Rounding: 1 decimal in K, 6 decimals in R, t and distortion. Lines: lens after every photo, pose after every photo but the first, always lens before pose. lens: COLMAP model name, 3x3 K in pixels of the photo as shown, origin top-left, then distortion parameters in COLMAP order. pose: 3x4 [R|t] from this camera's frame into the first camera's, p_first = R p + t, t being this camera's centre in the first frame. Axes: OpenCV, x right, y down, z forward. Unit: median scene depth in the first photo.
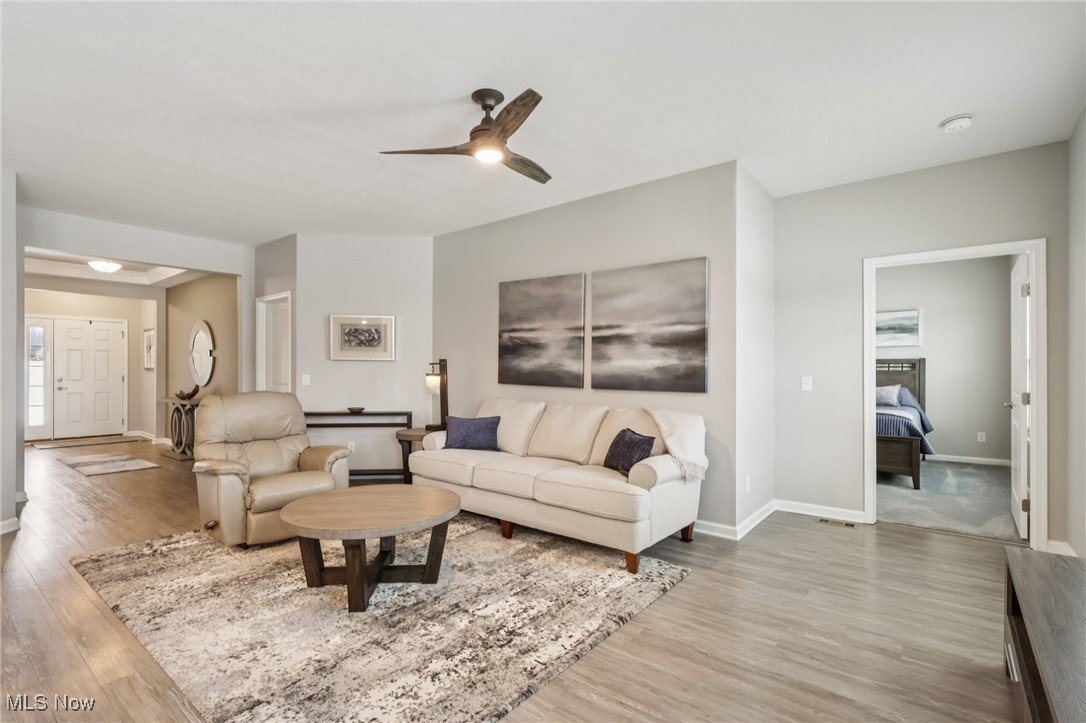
lens RADIAL K [[505.4, 0, 540.4], [0, 505.4, 371.4], [0, 0, 1]] dist [-0.001582, 0.000033]
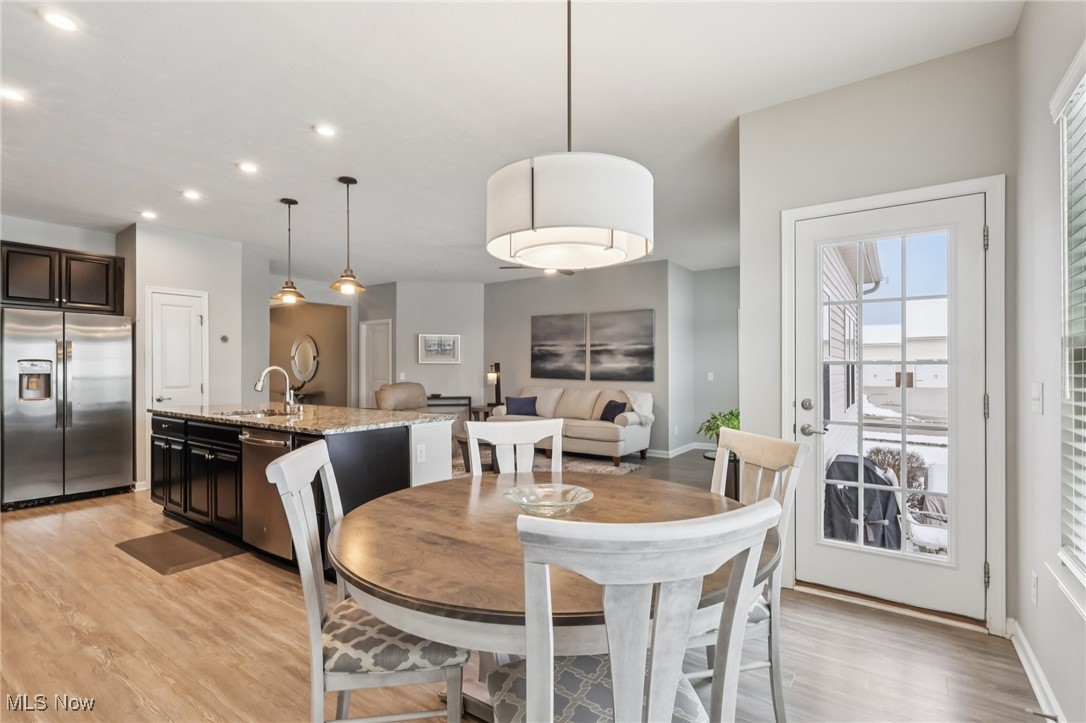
lens RADIAL K [[507.9, 0, 544.1], [0, 507.9, 367.1], [0, 0, 1]] dist [0.001170, 0.000605]
pose [[0.997576, -0.003572, 0.069498, -0.184426], [0.003960, 0.999977, -0.005459, -0.001732], [-0.069477, 0.005721, 0.997567, -0.758061]]
